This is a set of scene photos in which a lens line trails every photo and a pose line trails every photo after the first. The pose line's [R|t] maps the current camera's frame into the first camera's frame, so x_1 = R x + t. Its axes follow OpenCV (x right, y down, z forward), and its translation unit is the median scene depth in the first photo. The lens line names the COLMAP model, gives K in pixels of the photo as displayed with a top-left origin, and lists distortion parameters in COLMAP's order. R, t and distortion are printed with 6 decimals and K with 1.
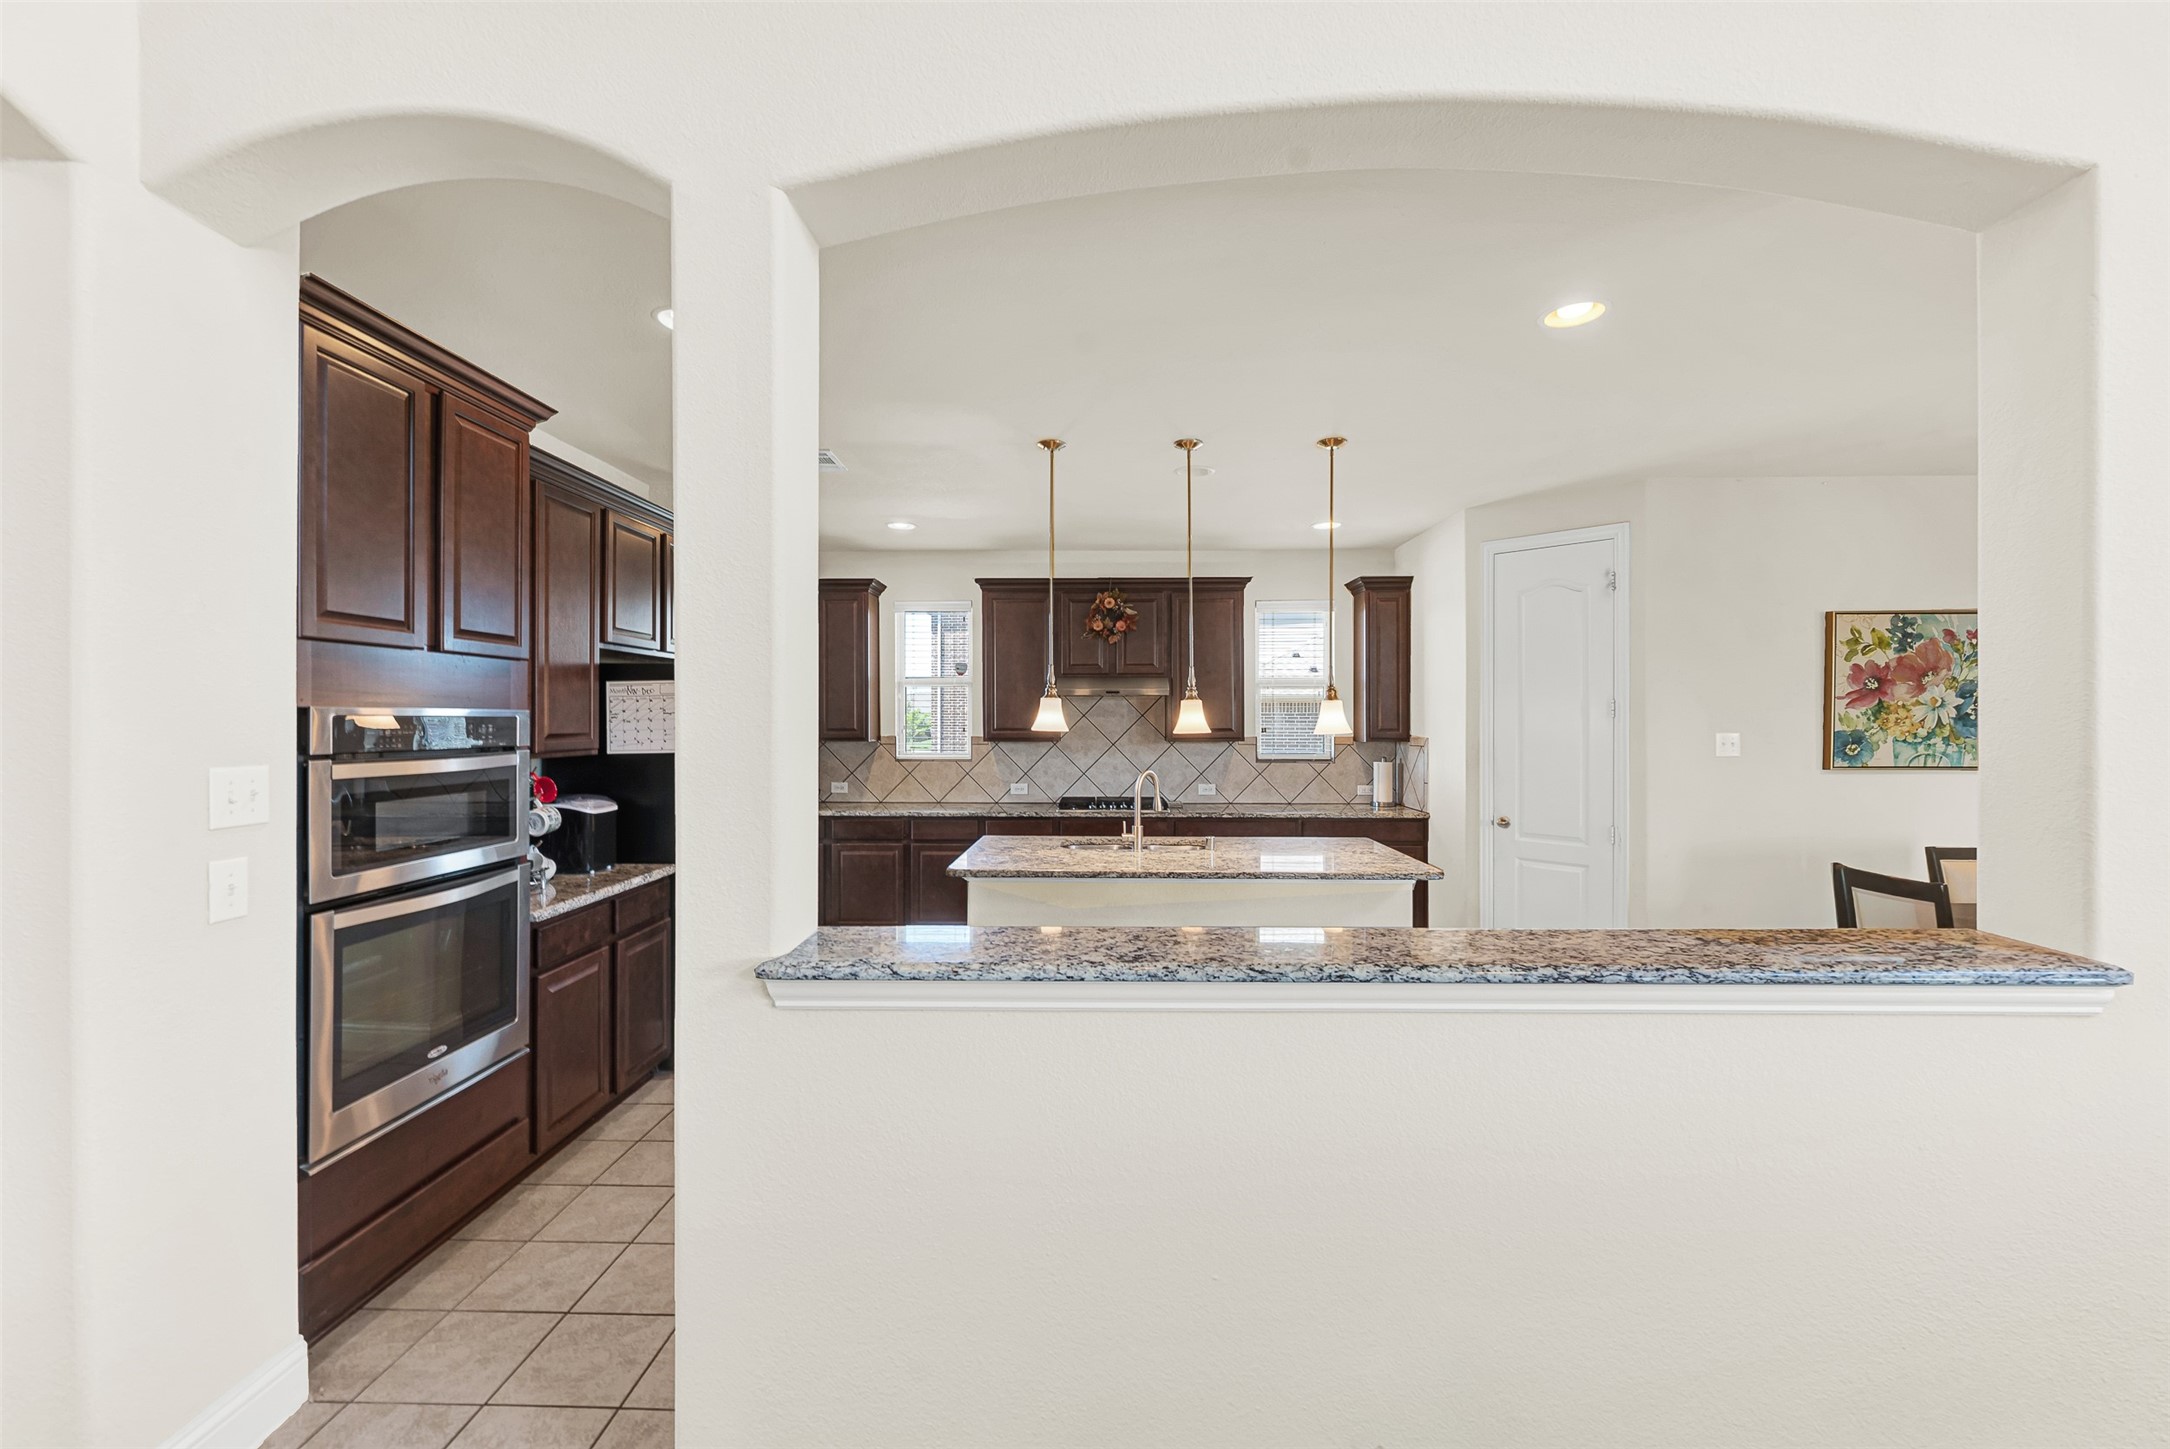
lens RADIAL K [[881.3, 0, 1085.5], [0, 881.3, 712.3], [0, 0, 1]] dist [0.003221, -0.000901]
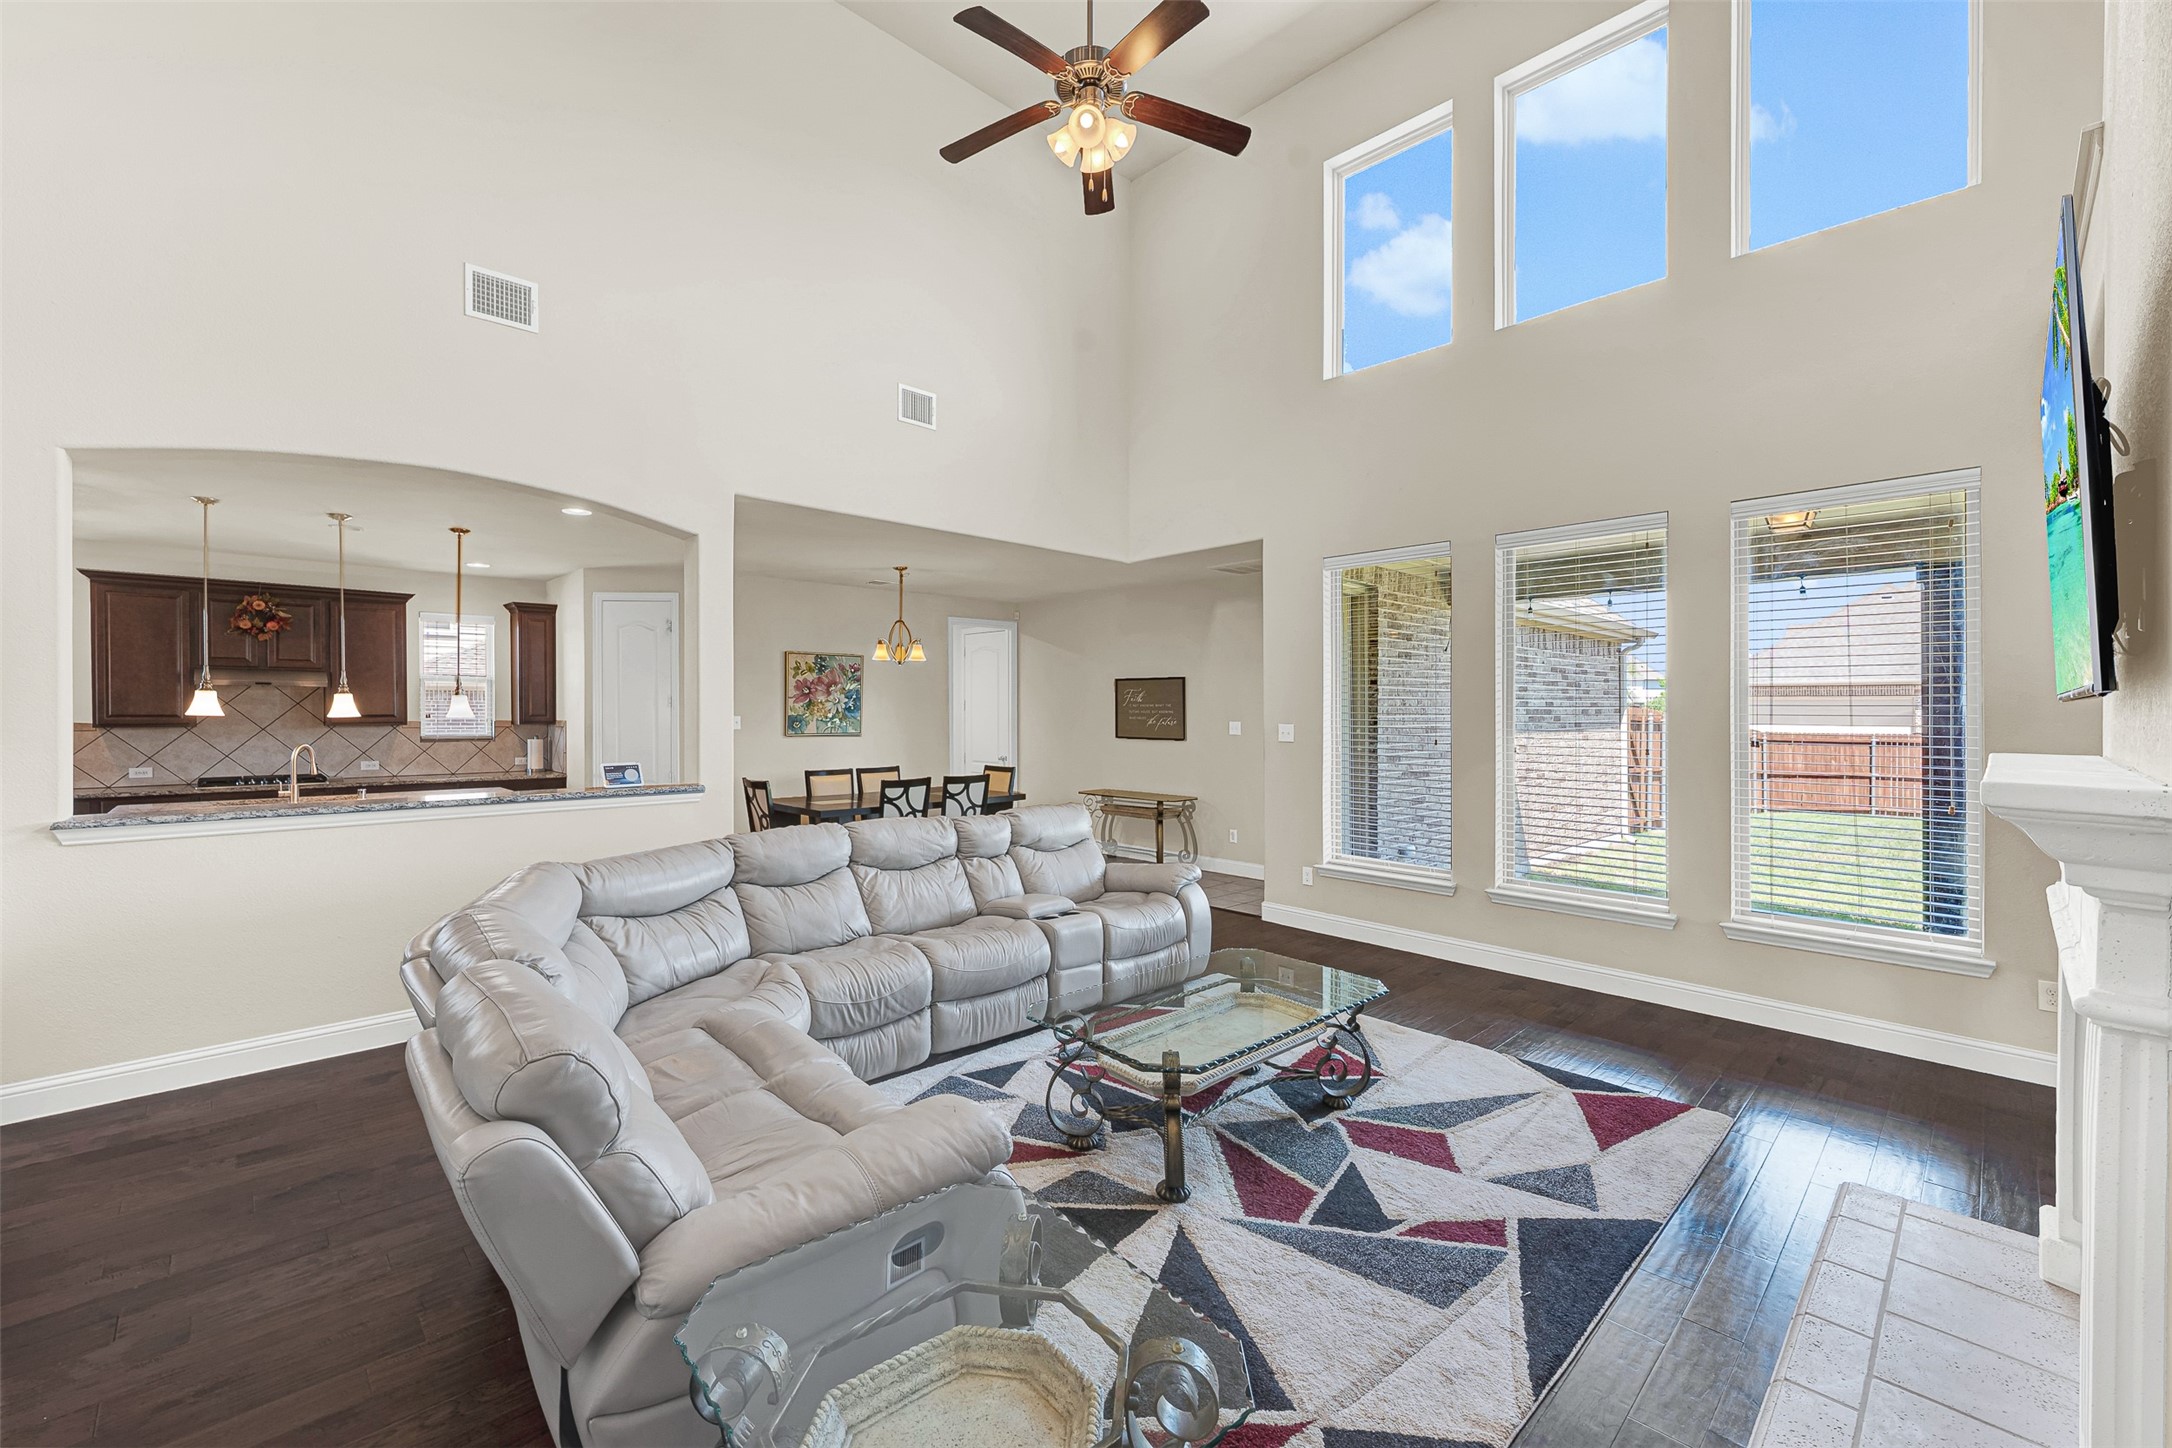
lens RADIAL K [[882.1, 0, 1079.1], [0, 882.1, 719.6], [0, 0, 1]] dist [0.003221, -0.000901]
pose [[0.705018, -0.004364, 0.709176, -0.049890], [-0.009972, 0.999821, 0.016067, -0.006173], [-0.709119, -0.018399, 0.704848, -0.771133]]
